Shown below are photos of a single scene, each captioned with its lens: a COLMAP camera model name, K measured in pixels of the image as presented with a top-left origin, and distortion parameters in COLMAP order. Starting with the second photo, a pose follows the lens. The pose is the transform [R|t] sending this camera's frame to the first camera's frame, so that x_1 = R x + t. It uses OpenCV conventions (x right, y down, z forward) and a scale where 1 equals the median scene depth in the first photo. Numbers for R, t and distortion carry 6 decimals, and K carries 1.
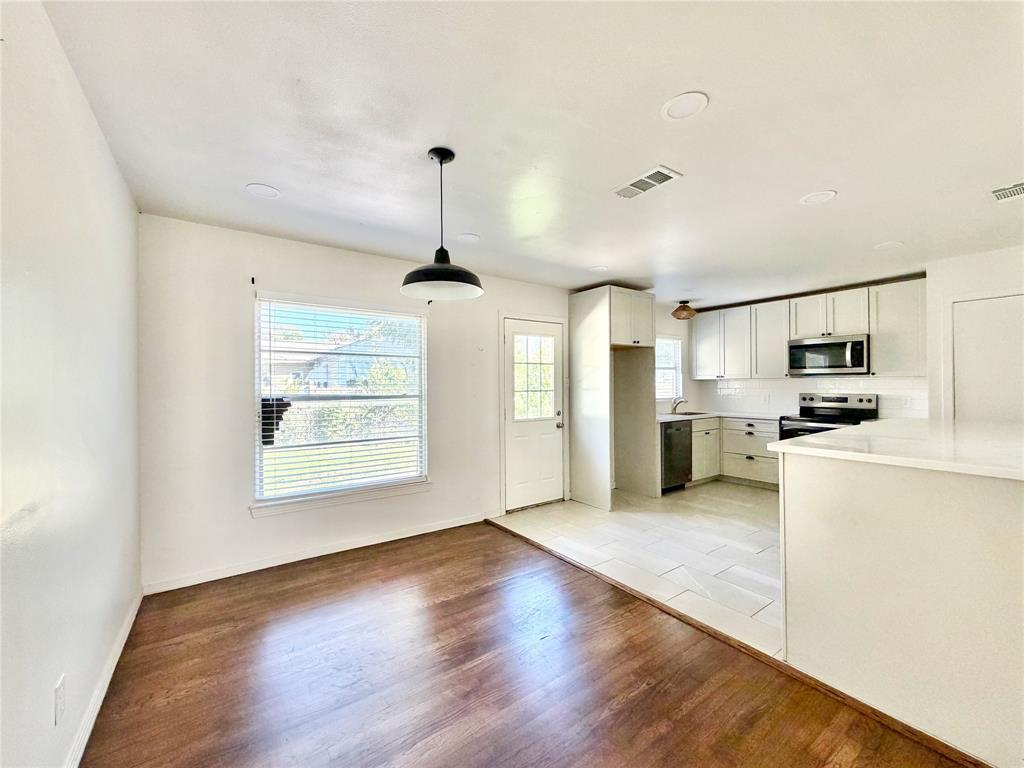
lens RADIAL K [[402.7, 0, 512.0], [0, 402.7, 384.0], [0, 0, 1]] dist [-0.000953, -0.000058]
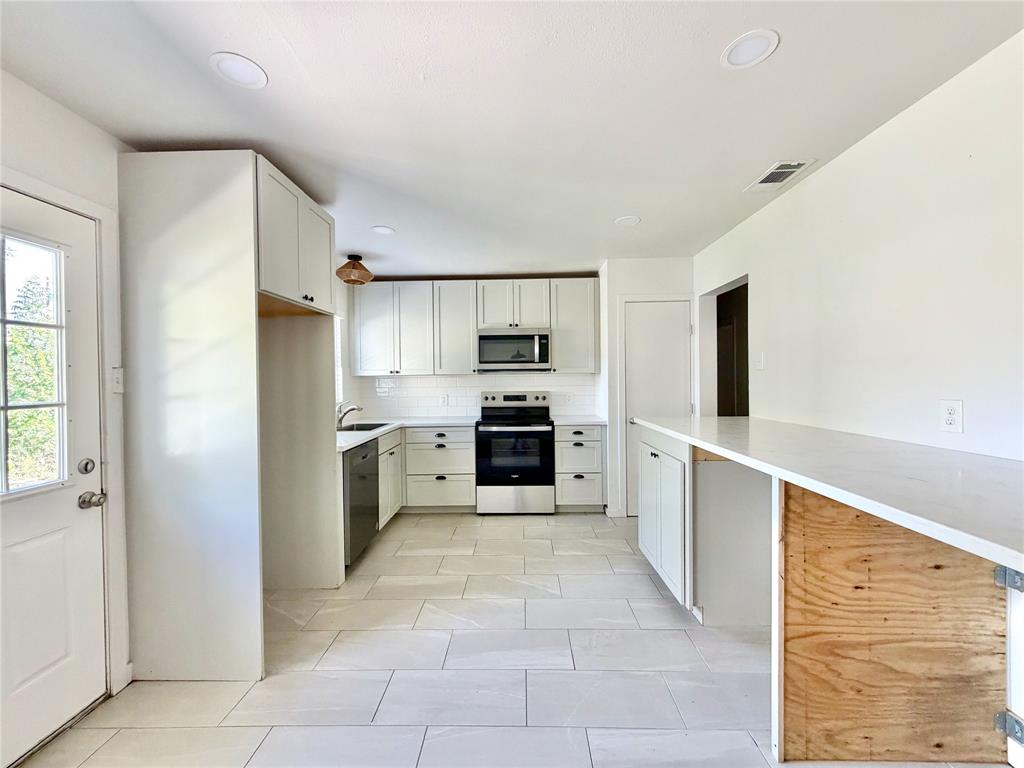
lens RADIAL K [[408.6, 0, 509.2], [0, 408.6, 382.7], [0, 0, 1]] dist [-0.000676, -0.000127]
pose [[0.593754, -0.008474, 0.804602, 0.046662], [0.006880, 0.999961, 0.005454, -0.001336], [-0.804617, 0.002298, 0.593790, 0.470878]]
